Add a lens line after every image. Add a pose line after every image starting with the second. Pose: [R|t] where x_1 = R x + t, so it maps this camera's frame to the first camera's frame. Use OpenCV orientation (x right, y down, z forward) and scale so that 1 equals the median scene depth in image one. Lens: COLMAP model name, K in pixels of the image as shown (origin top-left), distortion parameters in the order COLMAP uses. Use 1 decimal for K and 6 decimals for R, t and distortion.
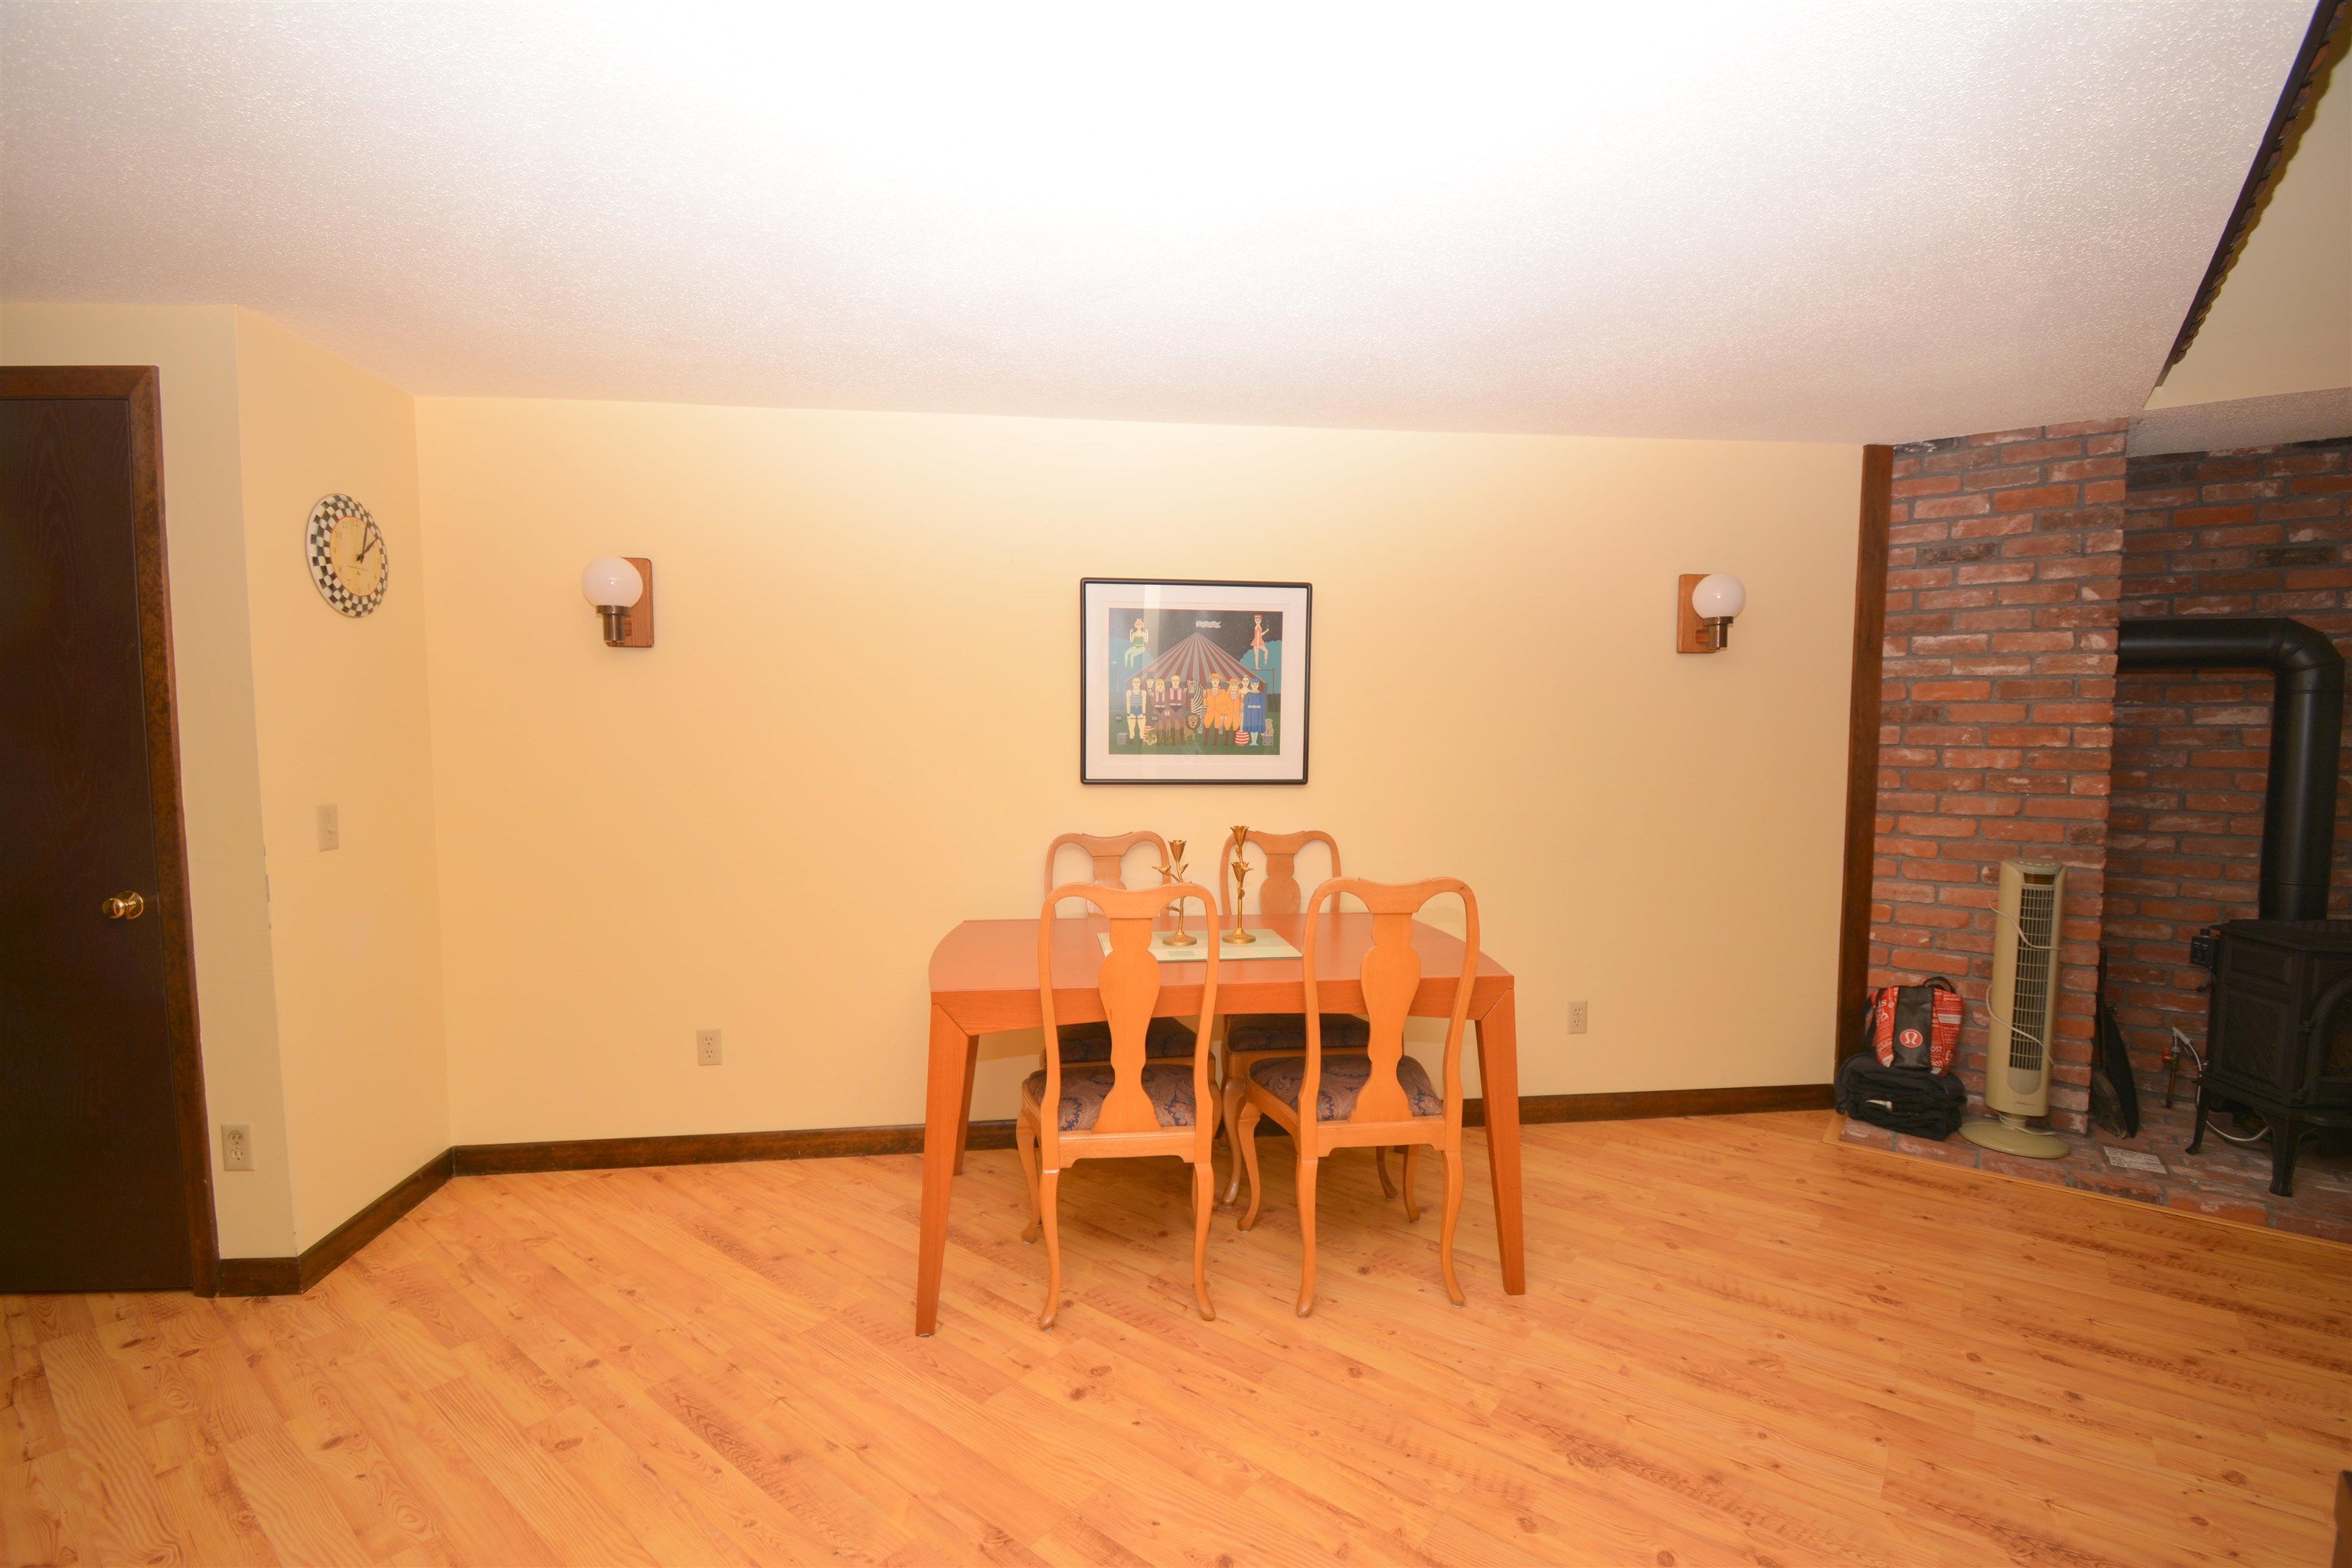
lens RADIAL K [[1041.7, 0, 1171.8], [0, 1041.7, 803.3], [0, 0, 1]] dist [-0.004233, -0.008973]
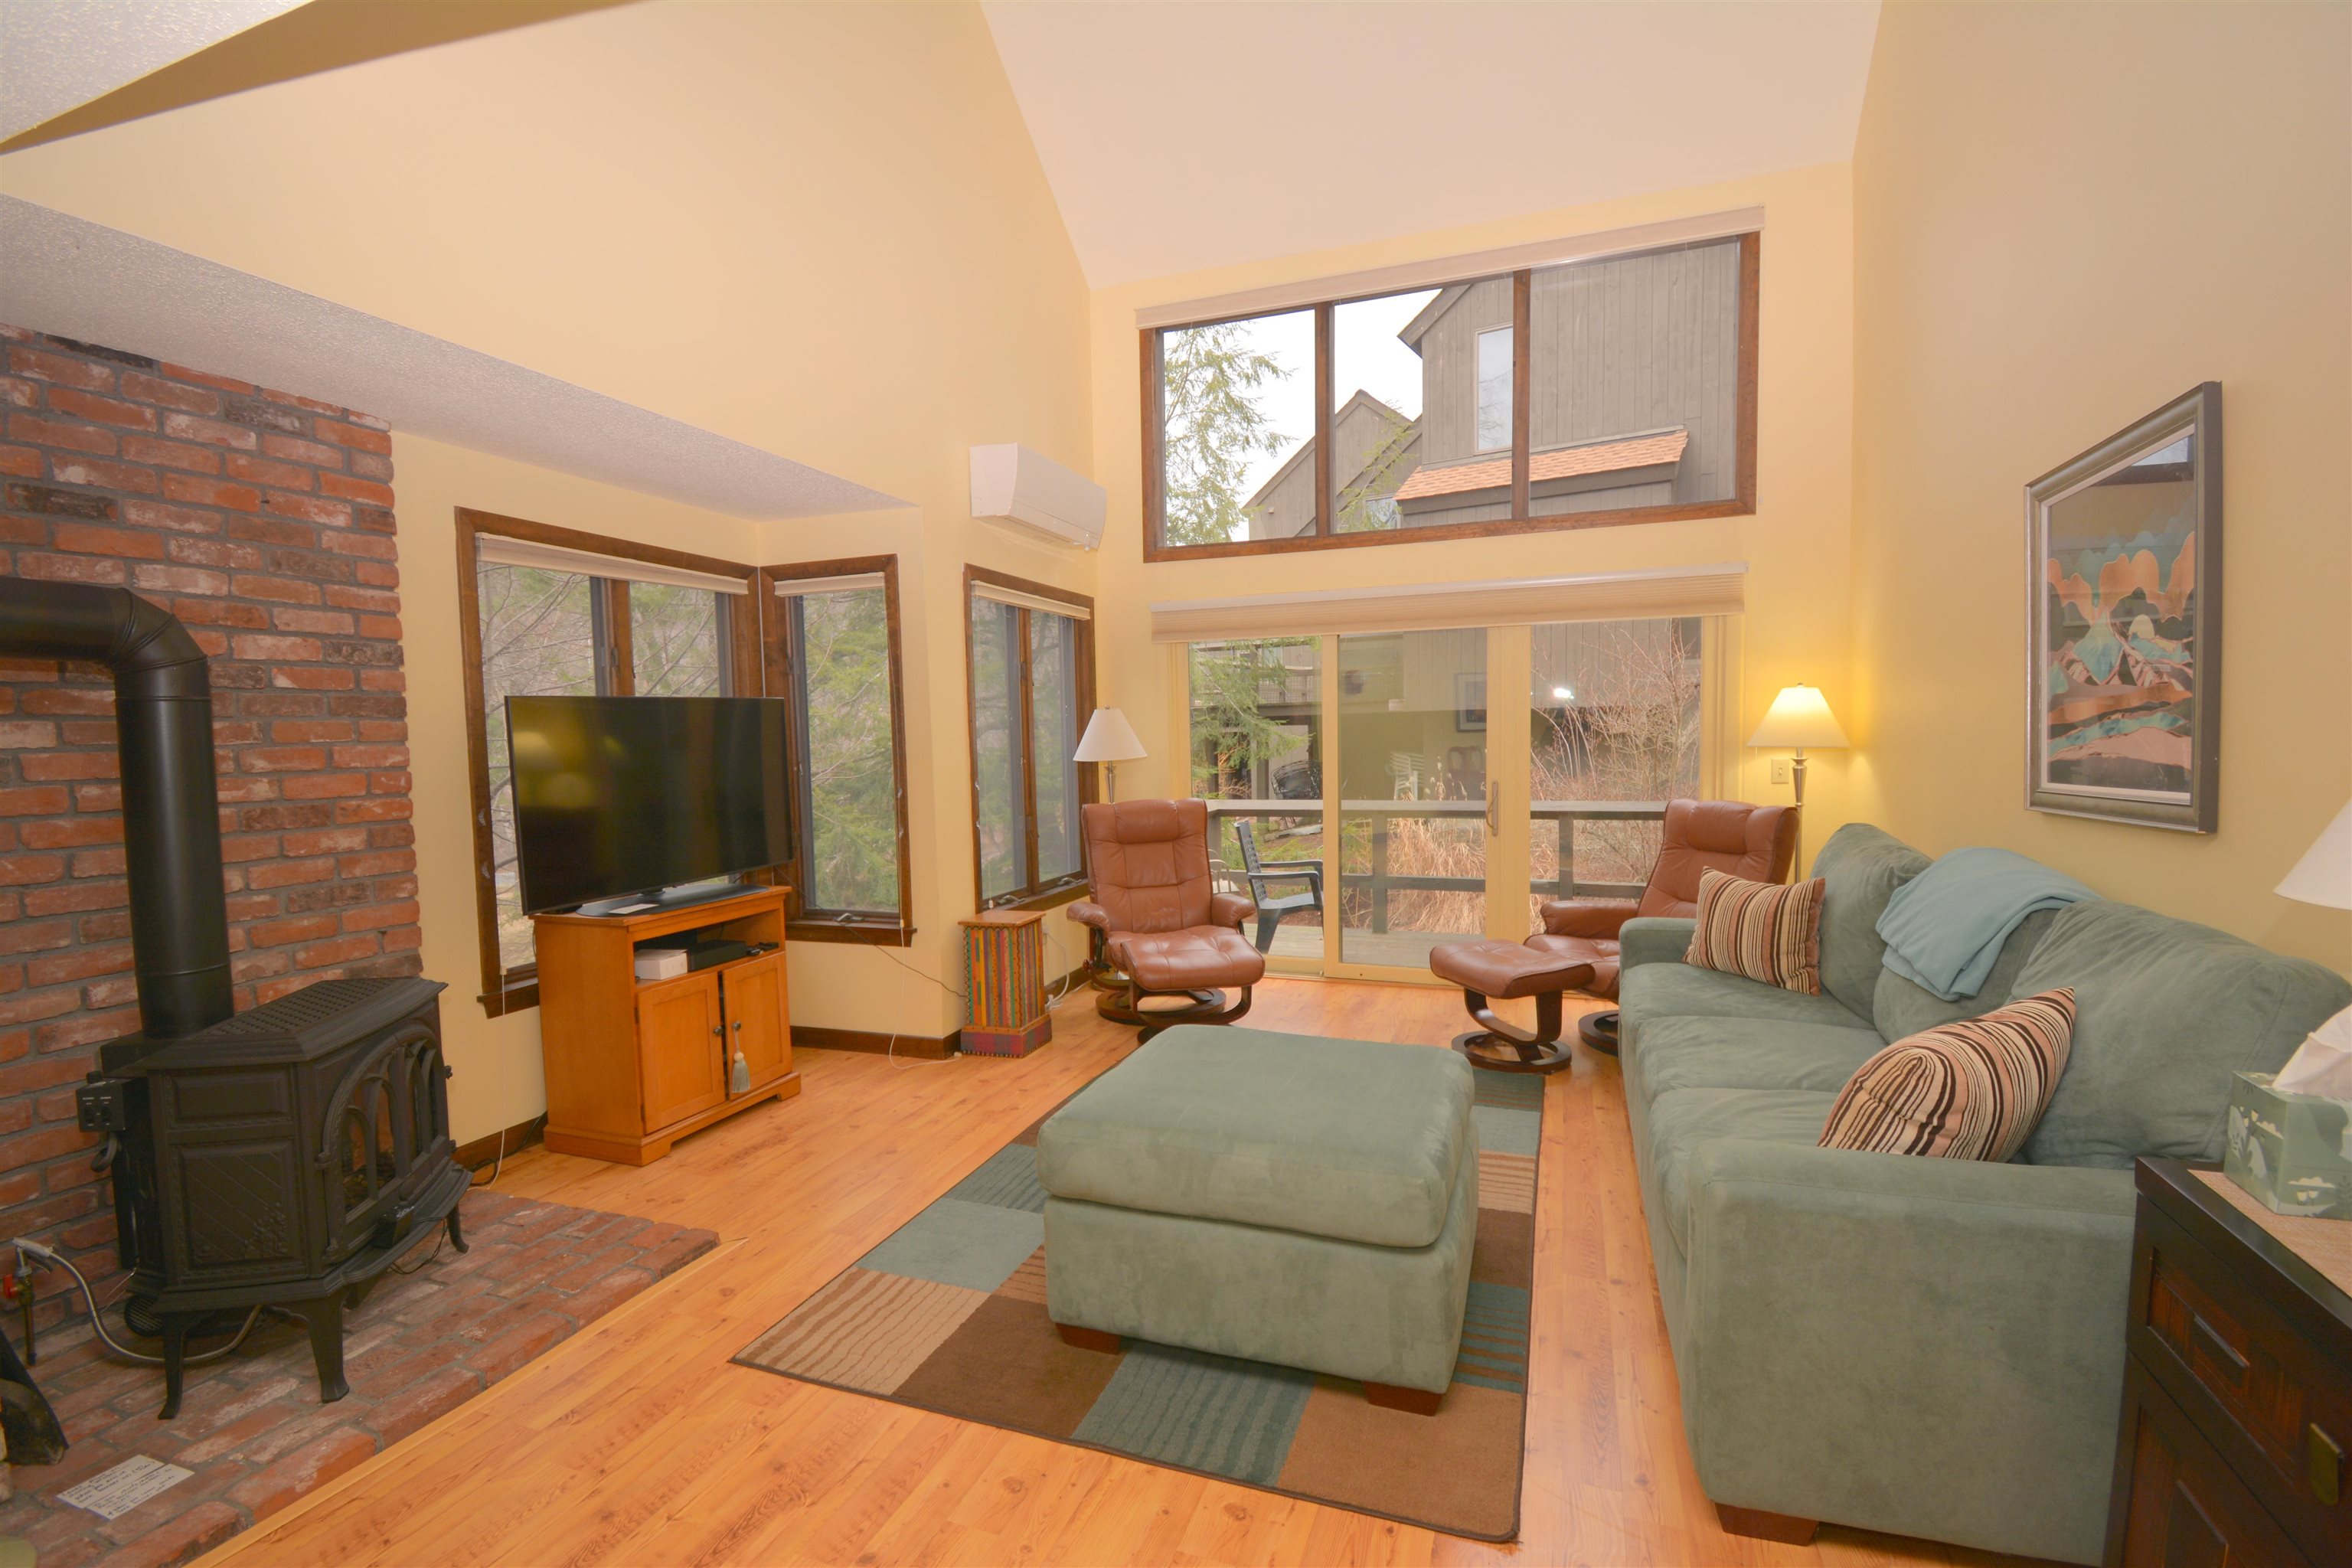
lens RADIAL K [[1041.7, 0, 1178.3], [0, 1041.7, 800.6], [0, 0, 1]] dist [-0.004233, -0.008973]
pose [[-0.308827, -0.058578, 0.949313, 0.205891], [0.084073, 0.992513, 0.088594, -0.041107], [-0.947395, 0.107172, -0.301590, 0.521836]]
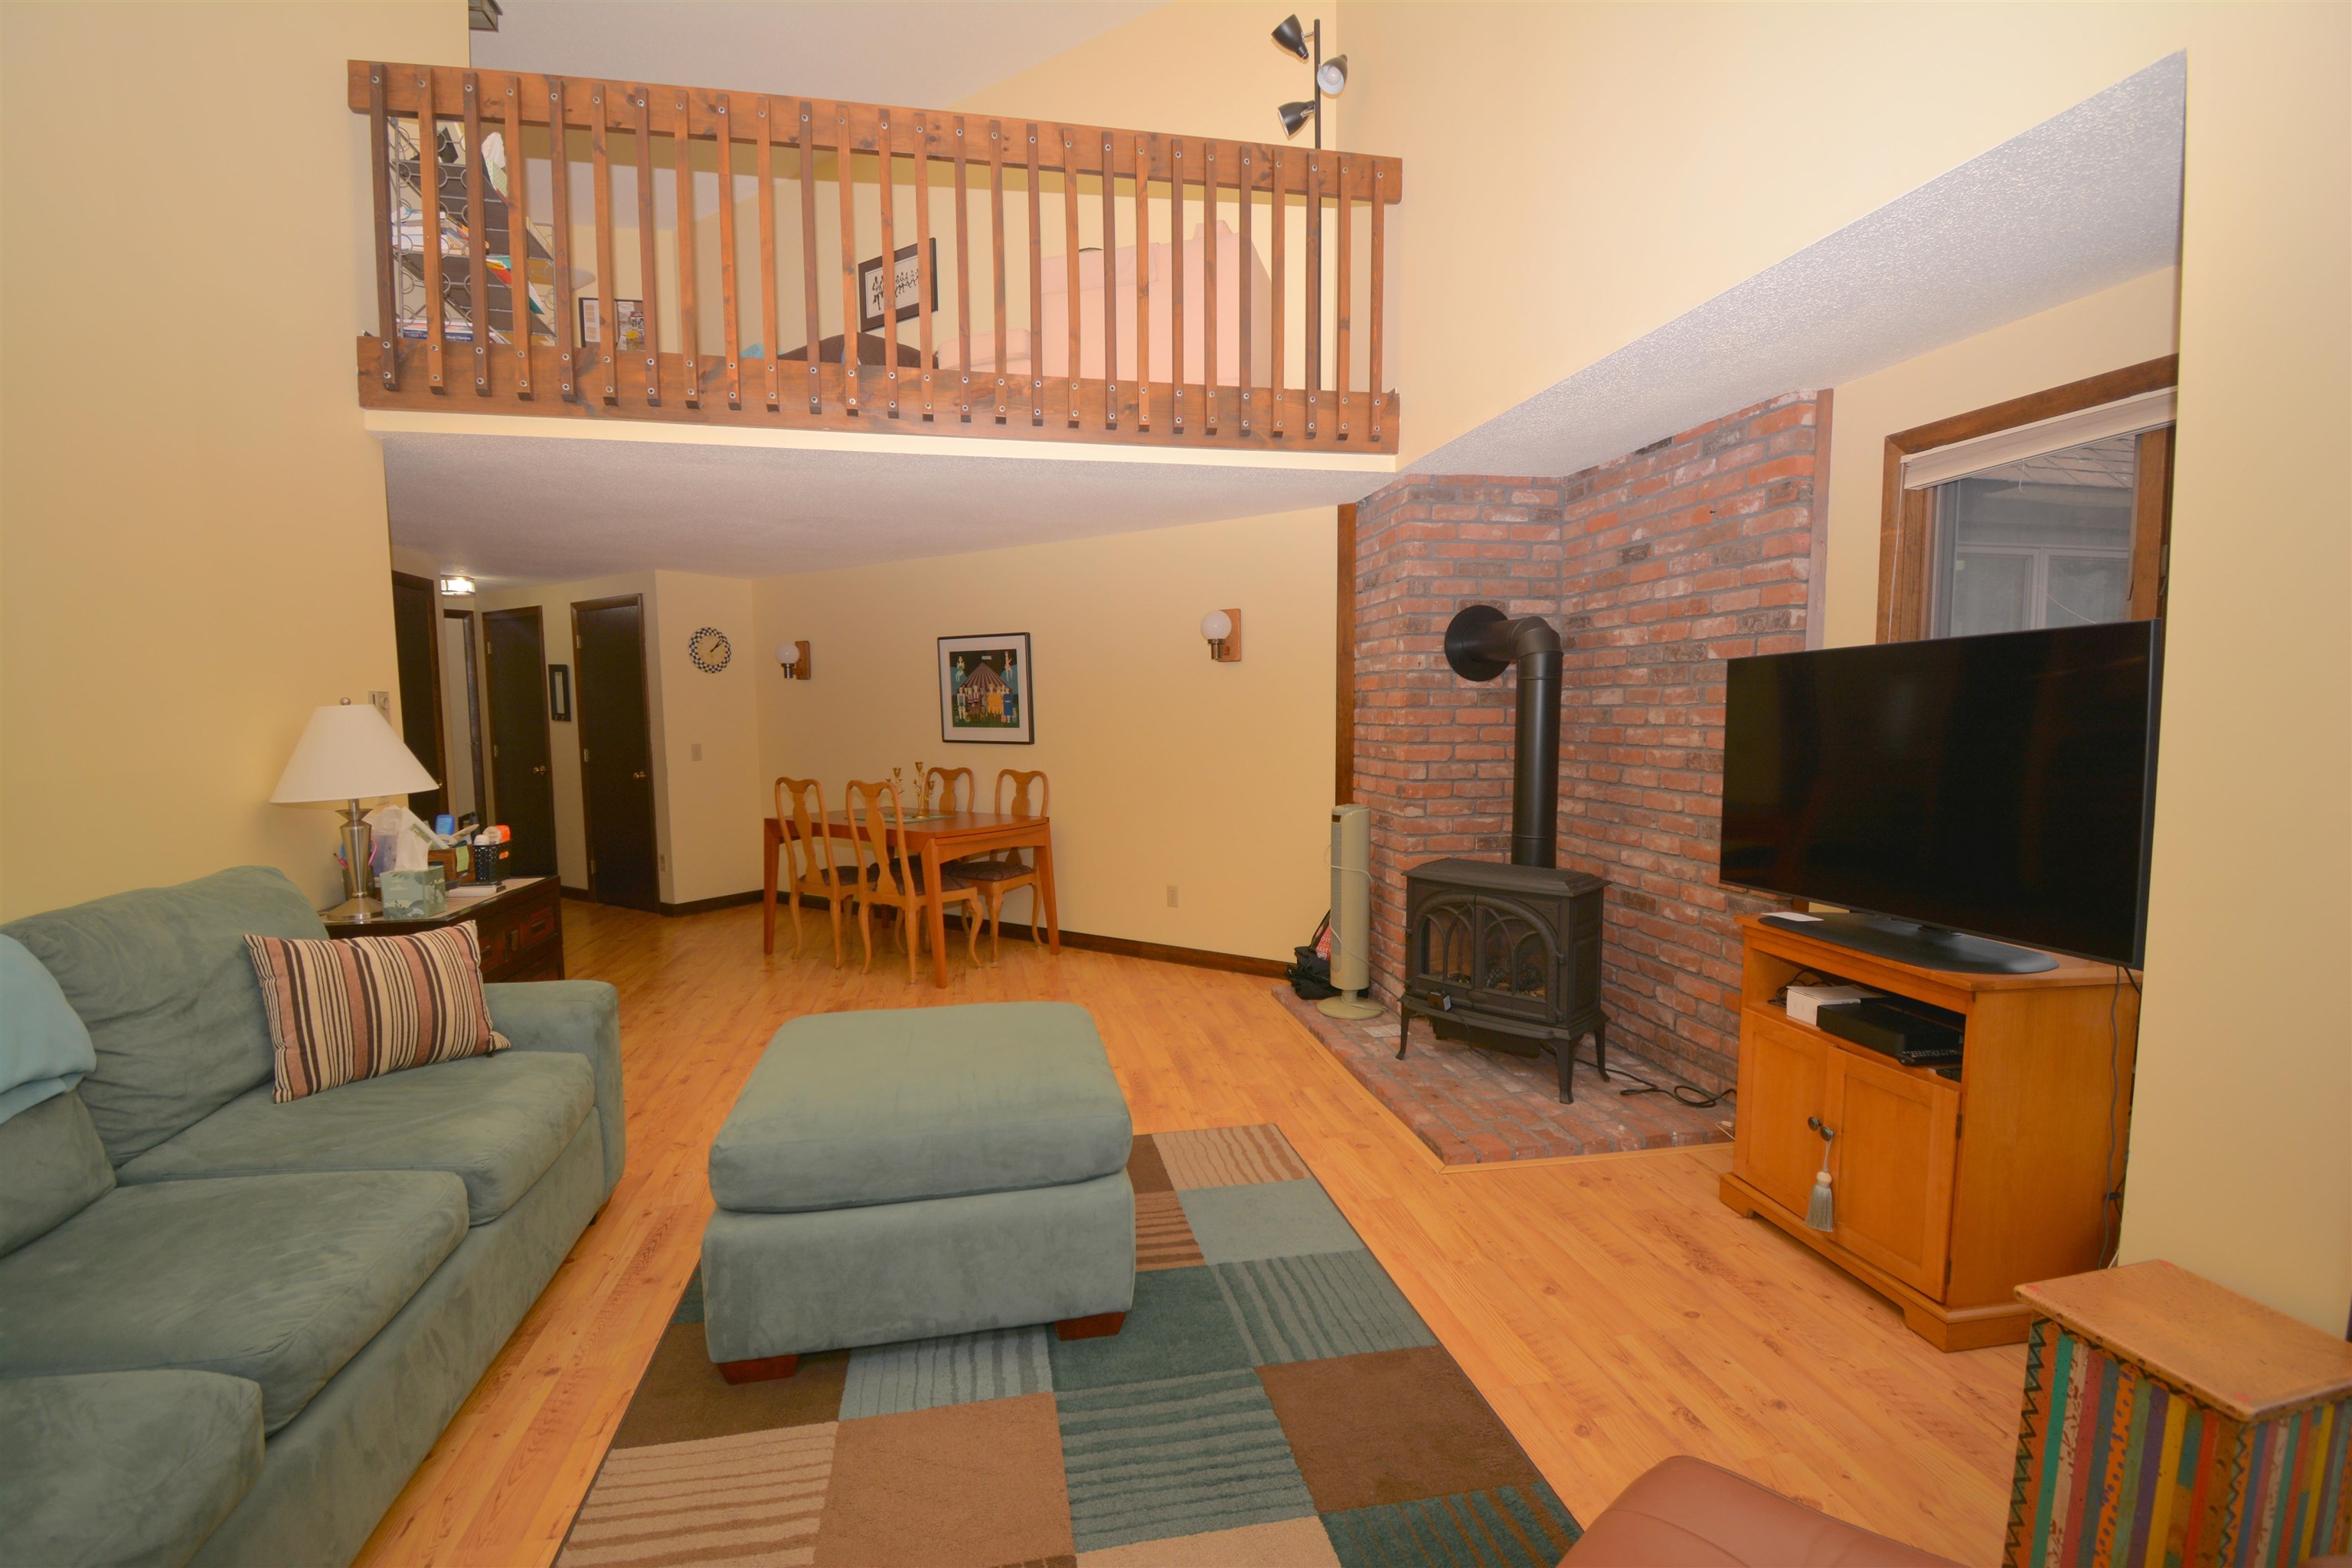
lens RADIAL K [[1041.7, 0, 1177.4], [0, 1041.7, 804.1], [0, 0, 1]] dist [-0.004233, -0.008973]
pose [[0.758860, 0.052345, -0.649147, 1.480965], [-0.036984, 0.998620, 0.037292, 0.008352], [0.650203, -0.004292, 0.759748, -0.195111]]
